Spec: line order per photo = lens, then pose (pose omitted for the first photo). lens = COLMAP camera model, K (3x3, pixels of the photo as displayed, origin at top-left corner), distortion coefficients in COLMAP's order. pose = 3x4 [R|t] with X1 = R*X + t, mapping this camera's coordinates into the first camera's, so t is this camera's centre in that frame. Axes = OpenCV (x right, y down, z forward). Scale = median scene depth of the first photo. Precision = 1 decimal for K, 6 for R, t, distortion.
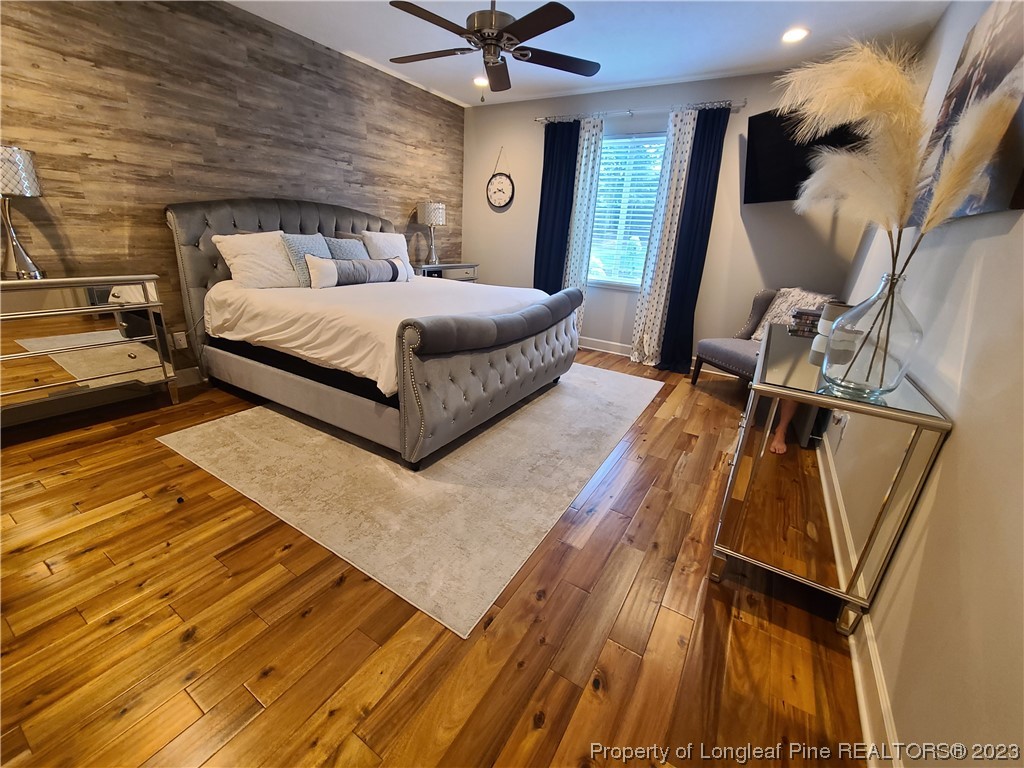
lens RADIAL K [[418.6, 0, 512.6], [0, 418.6, 381.3], [0, 0, 1]] dist [0.000394, -0.000884]
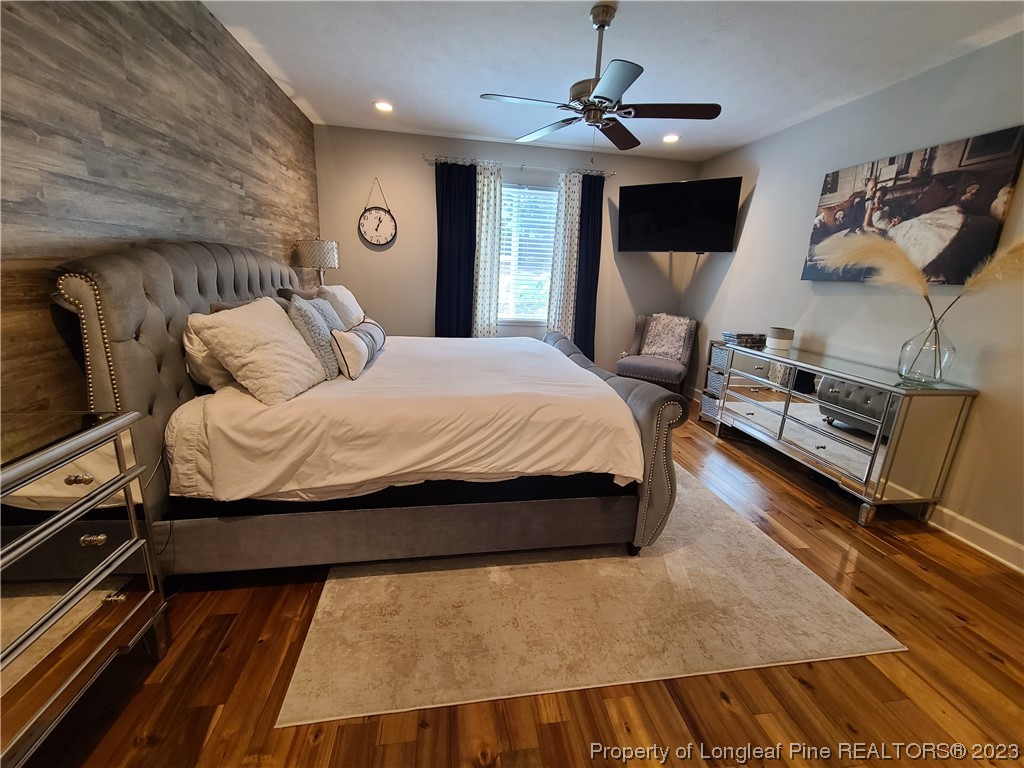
lens RADIAL K [[418.6, 0, 514.2], [0, 418.6, 380.9], [0, 0, 1]] dist [0.000394, -0.000884]
pose [[0.757811, -0.184595, 0.625817, -0.661739], [0.213378, 0.976519, 0.029658, -0.170717], [-0.616598, 0.111061, 0.779405, 0.288973]]
